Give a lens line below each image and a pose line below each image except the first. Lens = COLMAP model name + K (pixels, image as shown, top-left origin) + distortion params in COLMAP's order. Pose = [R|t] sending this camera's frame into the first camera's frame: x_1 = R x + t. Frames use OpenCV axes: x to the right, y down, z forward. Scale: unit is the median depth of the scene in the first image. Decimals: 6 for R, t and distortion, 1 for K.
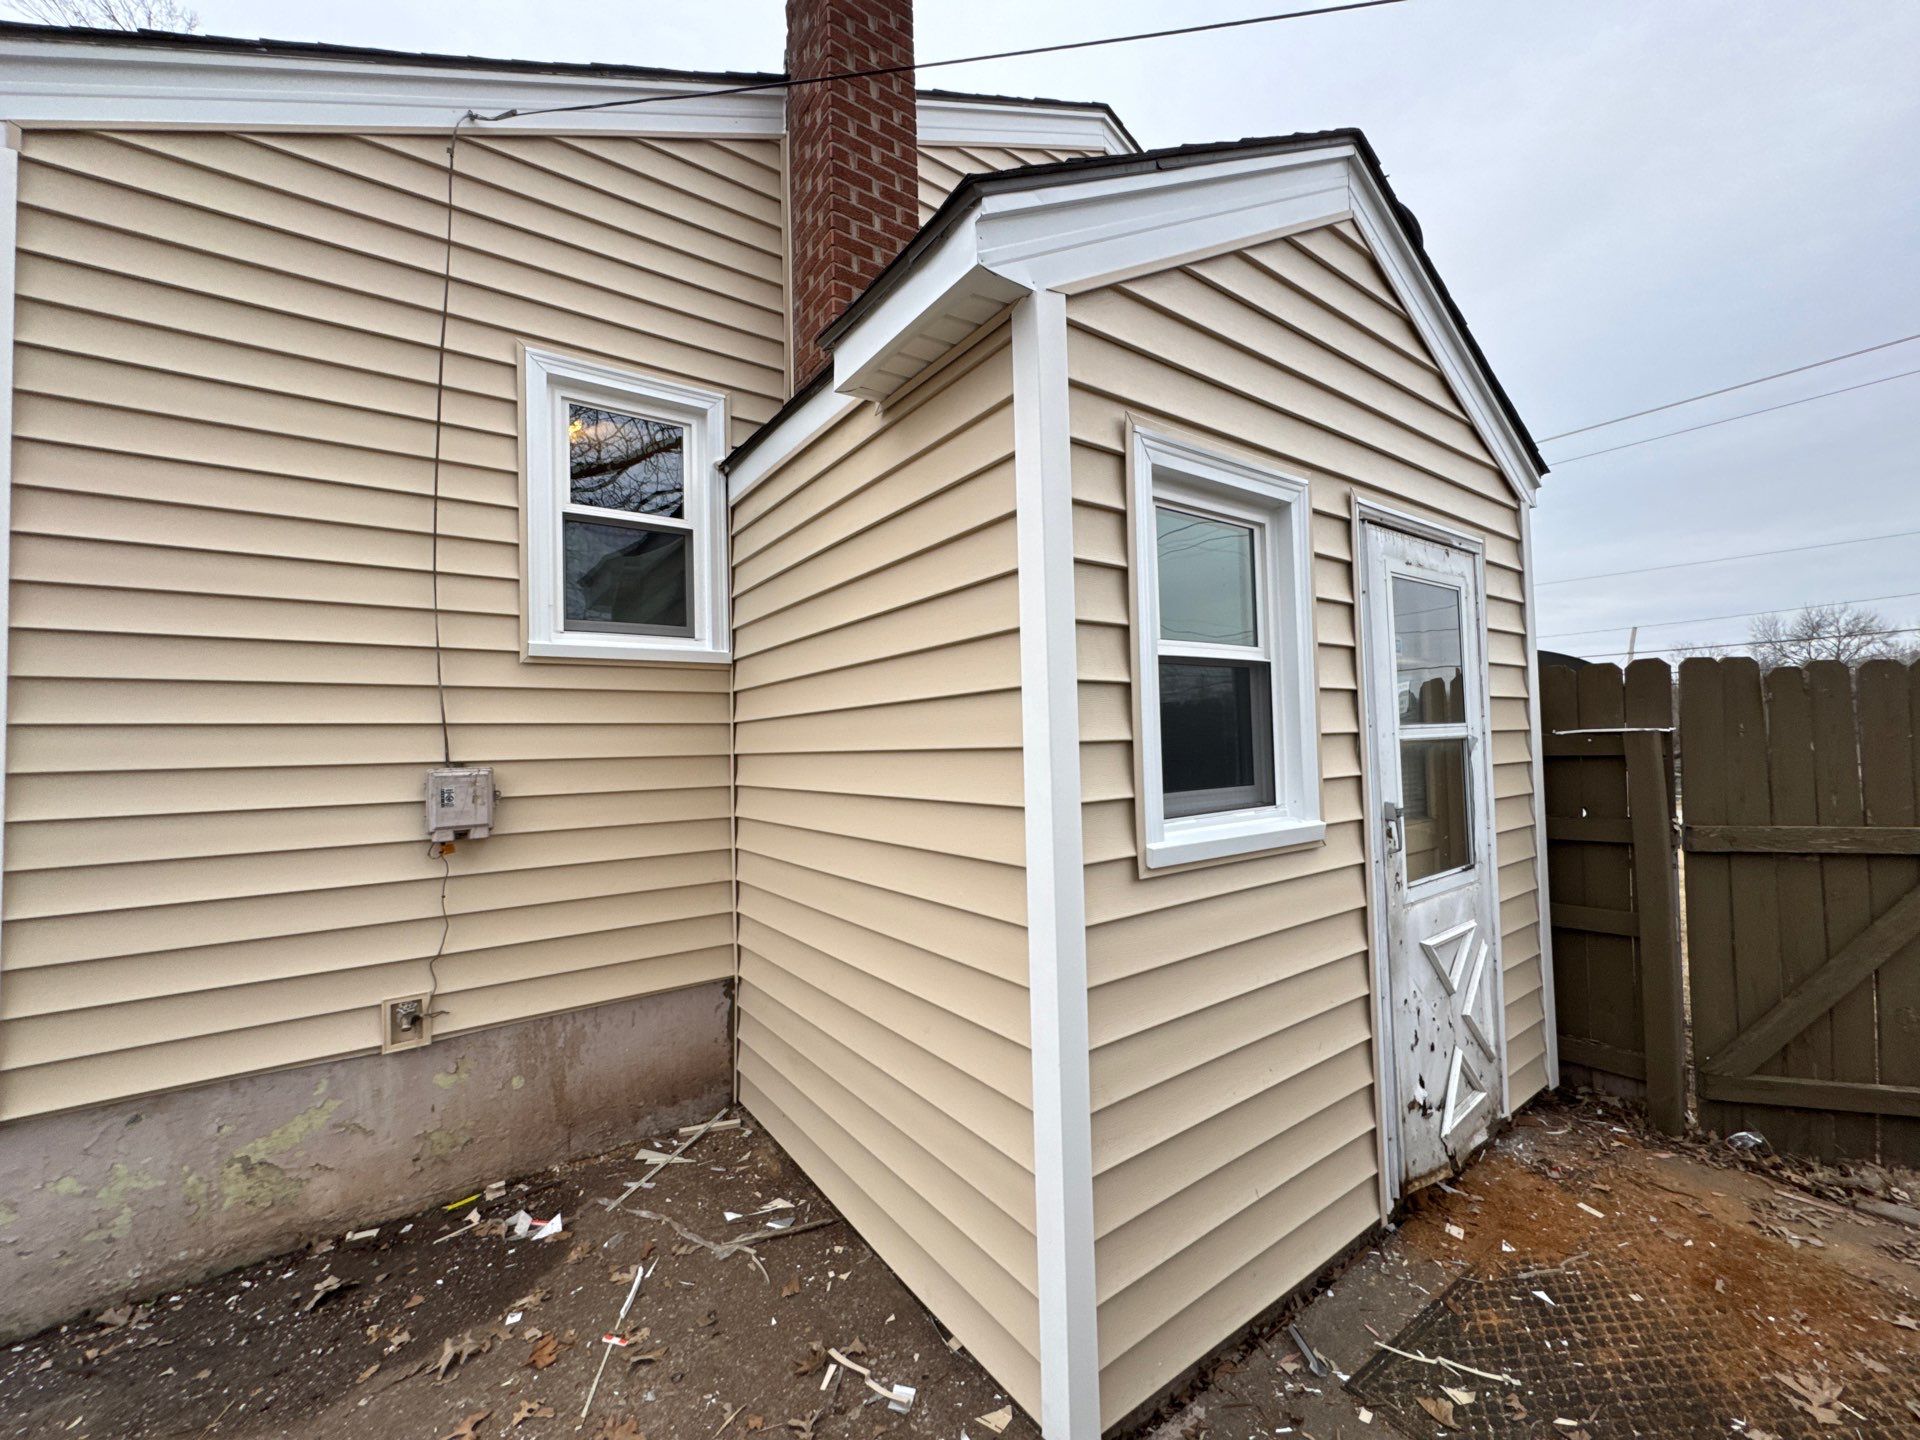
lens RADIAL K [[766.9, 0, 960.0], [0, 766.9, 720.0], [0, 0, 1]] dist [0.000336, 0.000026]
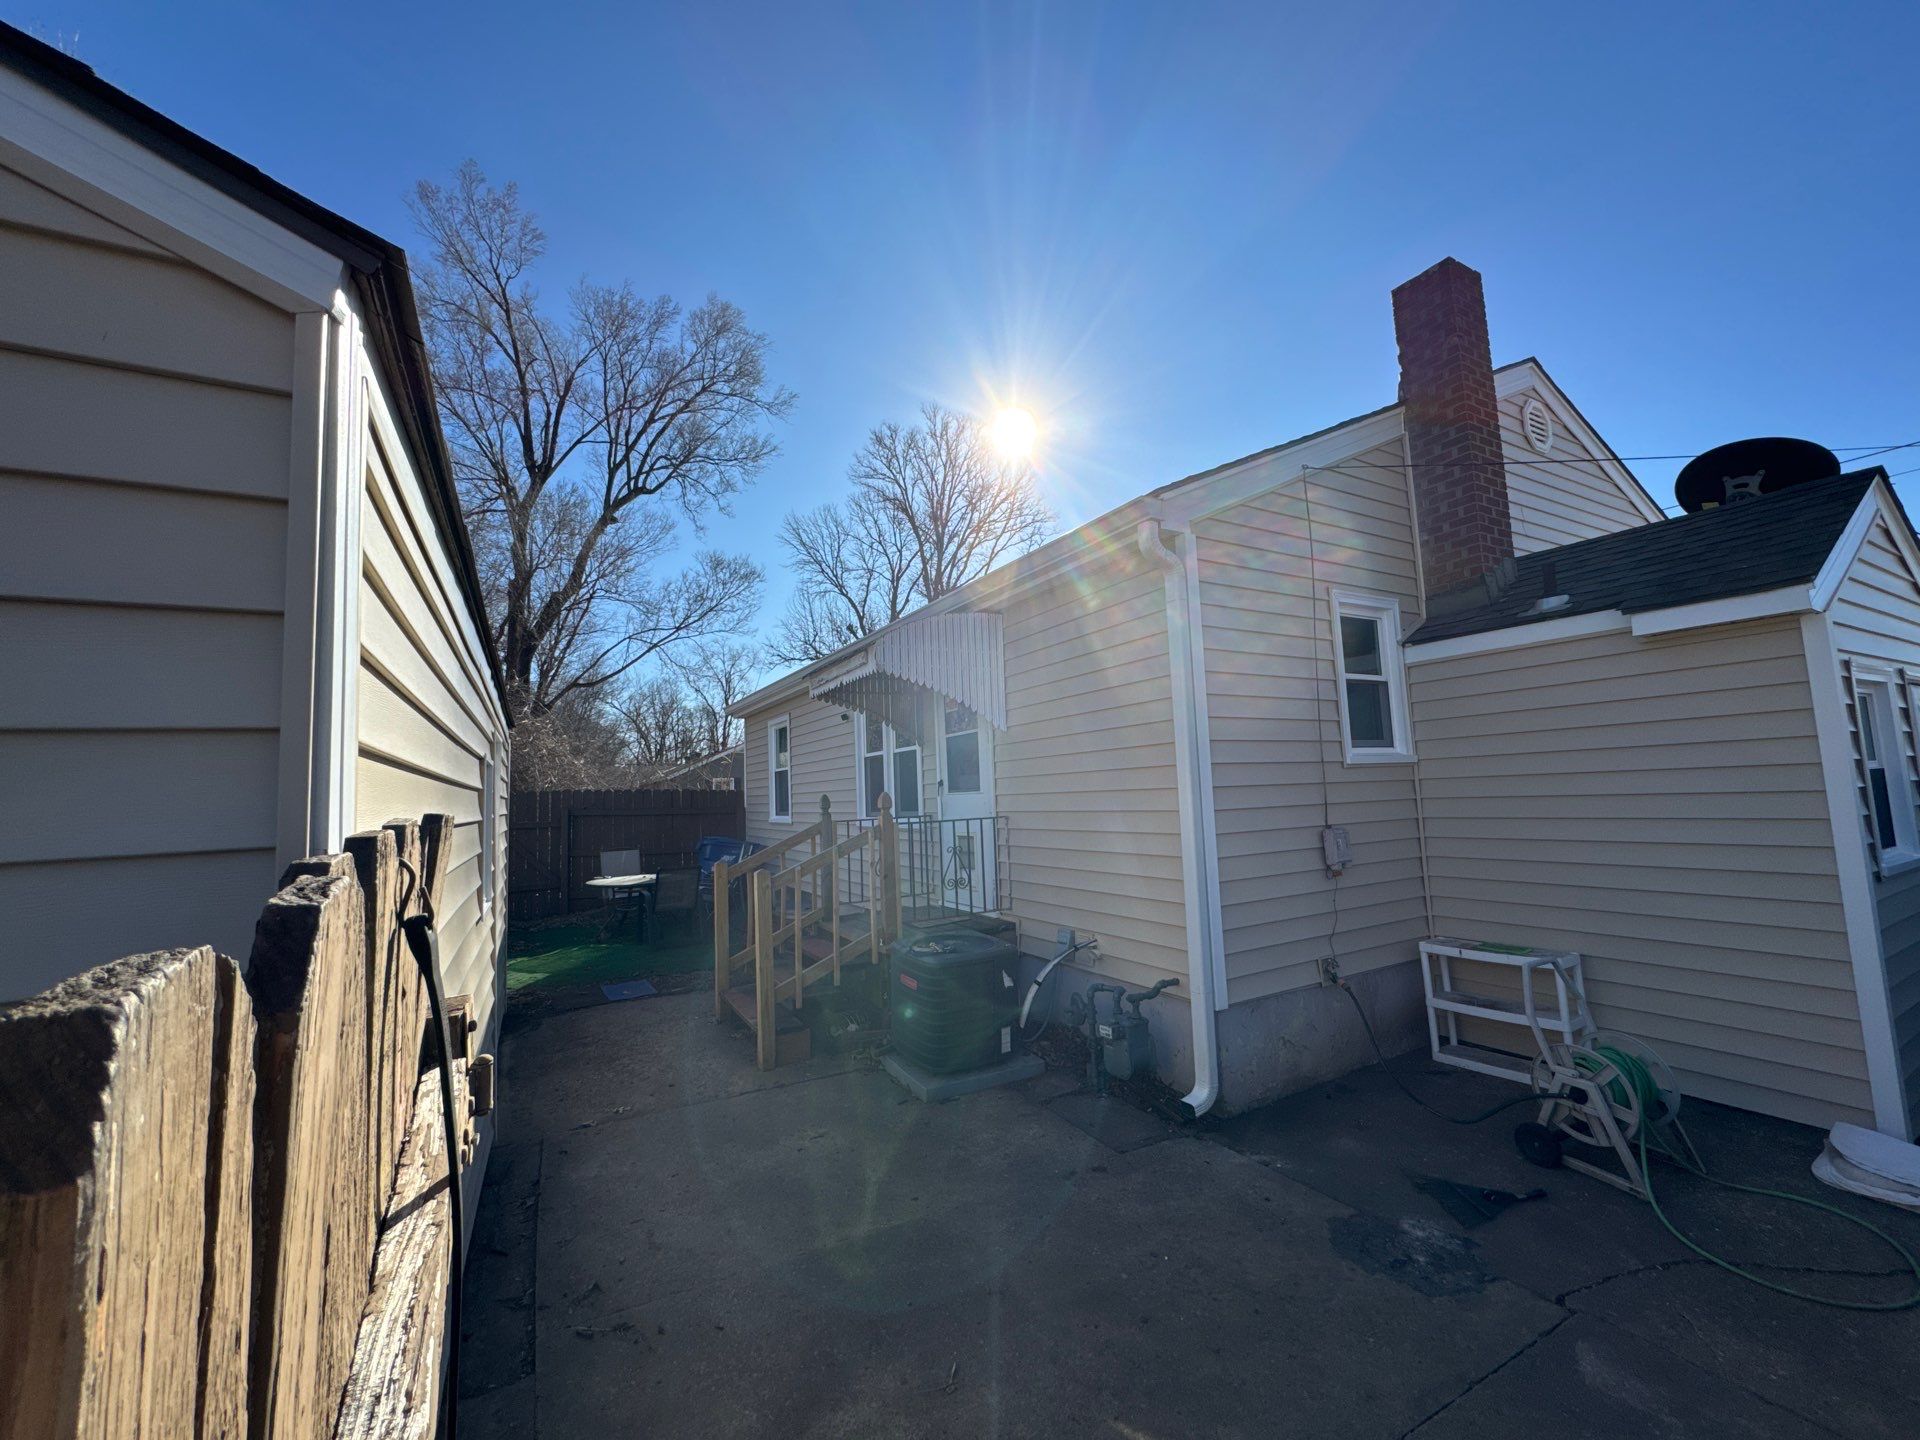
lens RADIAL K [[766.9, 0, 960.0], [0, 766.9, 720.0], [0, 0, 1]] dist [0.000336, 0.000026]
pose [[0.994114, -0.023408, -0.105781, -1.405164], [0.017066, 0.998024, -0.060466, -0.103740], [0.106987, 0.058305, 0.992549, -0.947516]]
